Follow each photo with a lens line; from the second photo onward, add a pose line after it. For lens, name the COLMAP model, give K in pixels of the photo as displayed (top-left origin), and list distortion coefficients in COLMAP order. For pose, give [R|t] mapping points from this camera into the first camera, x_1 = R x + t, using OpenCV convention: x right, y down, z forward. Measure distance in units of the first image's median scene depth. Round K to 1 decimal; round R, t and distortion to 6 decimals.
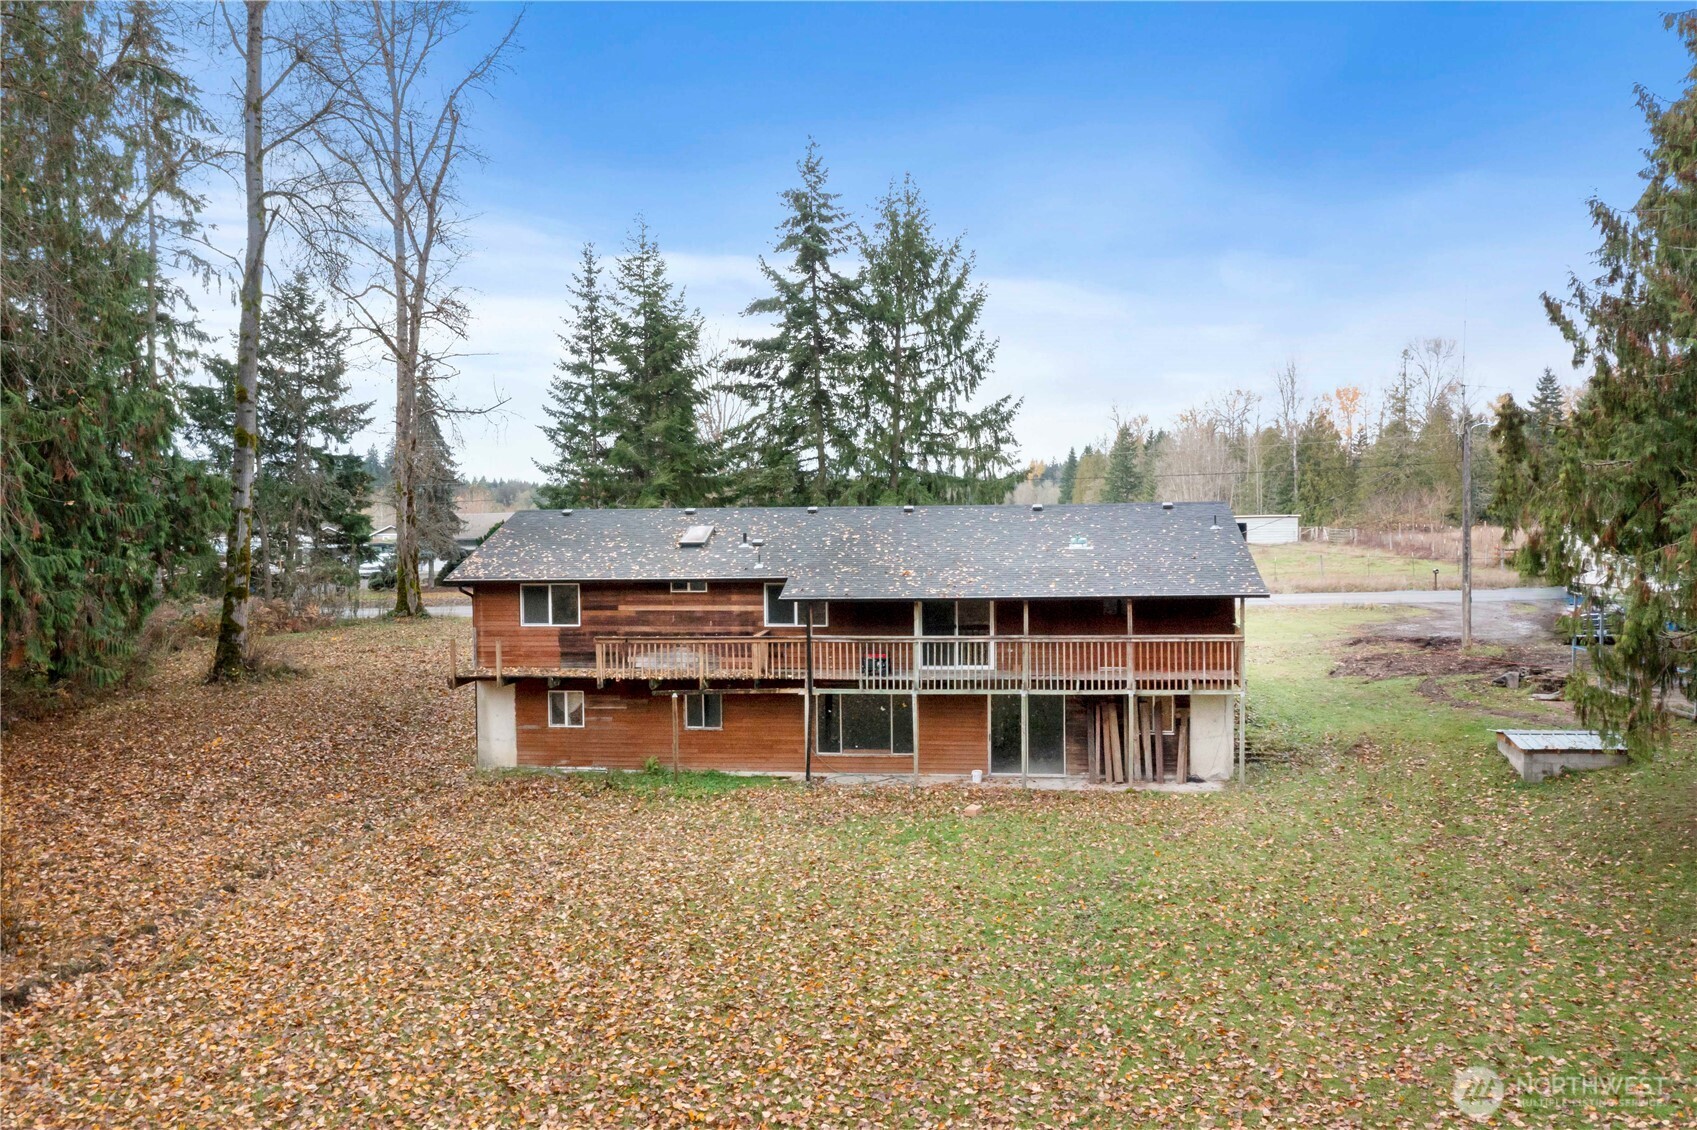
lens RADIAL K [[1359.9, 0, 847.7], [0, 1359.9, 563.4], [0, 0, 1]] dist [0.005407, -0.004605]
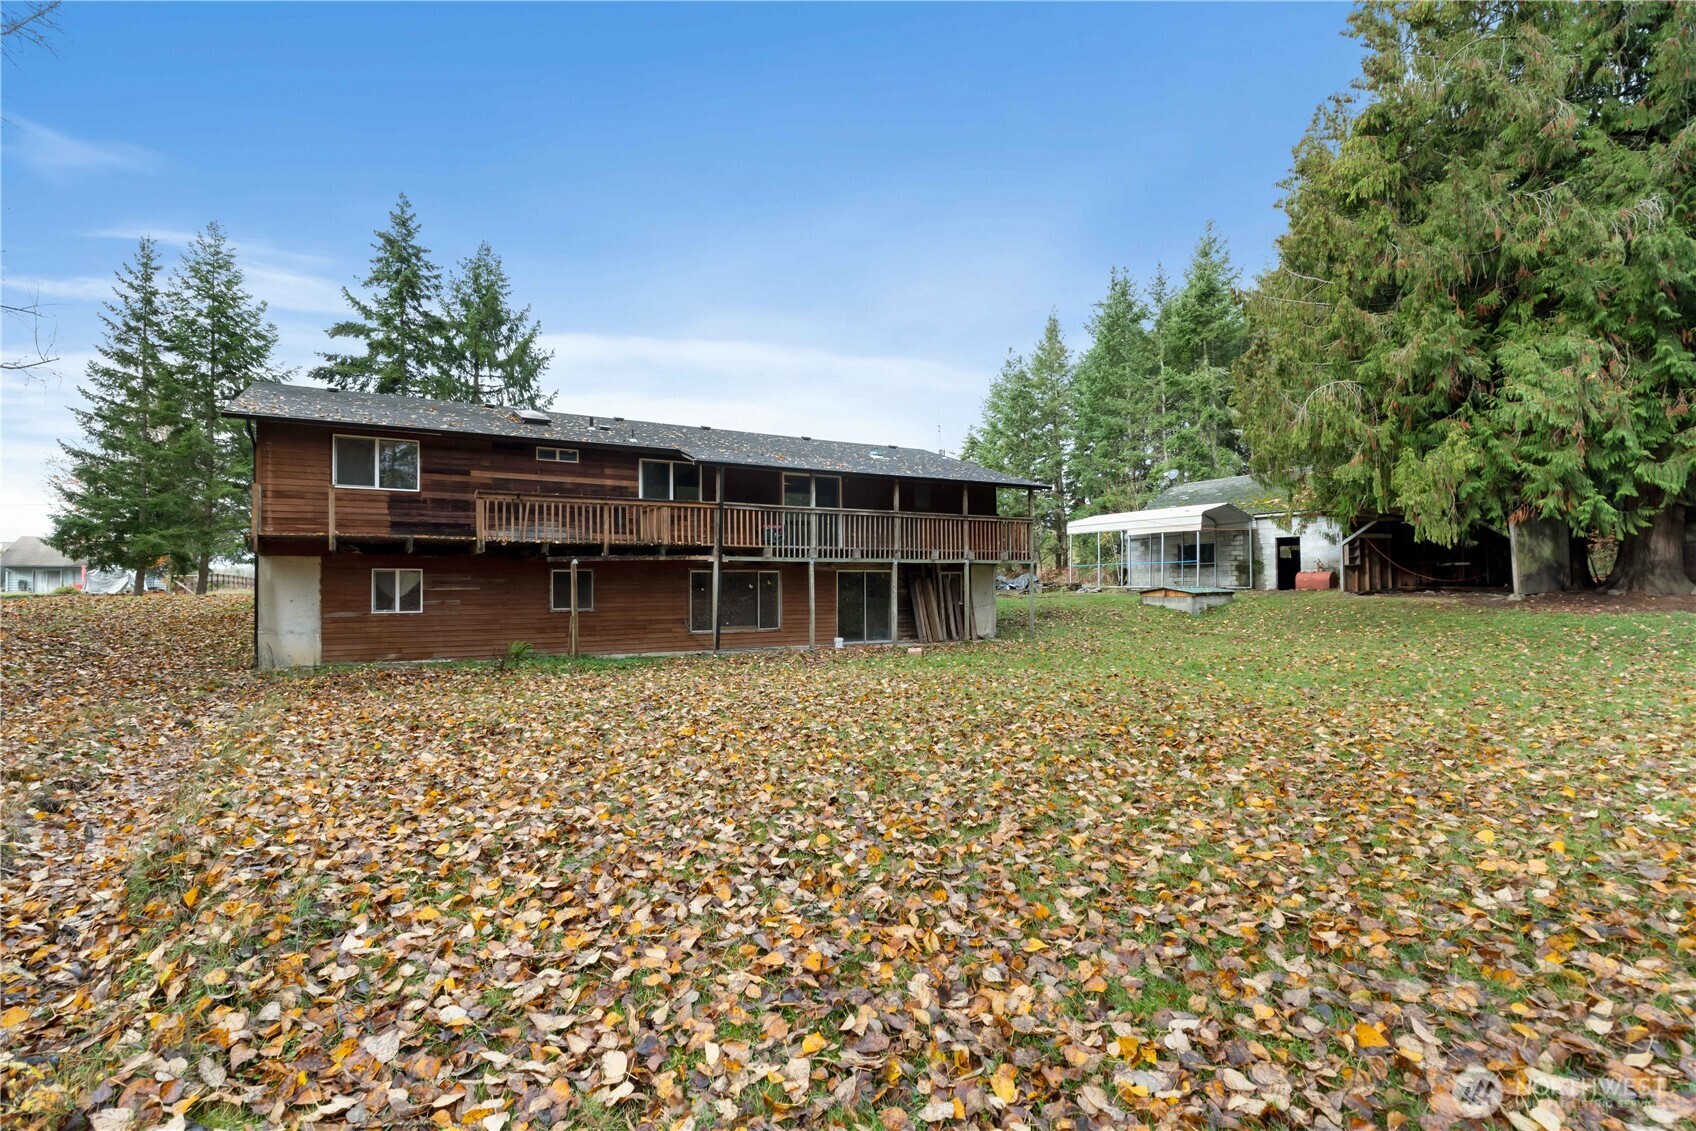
lens RADIAL K [[809.5, 0, 849.3], [0, 809.5, 568.1], [0, 0, 1]] dist [-0.003882, -0.000363]
pose [[0.788462, 0.020998, 0.614725, -0.291991], [0.023388, 0.997671, -0.064078, 0.130896], [-0.614639, 0.064901, 0.786134, 0.443865]]
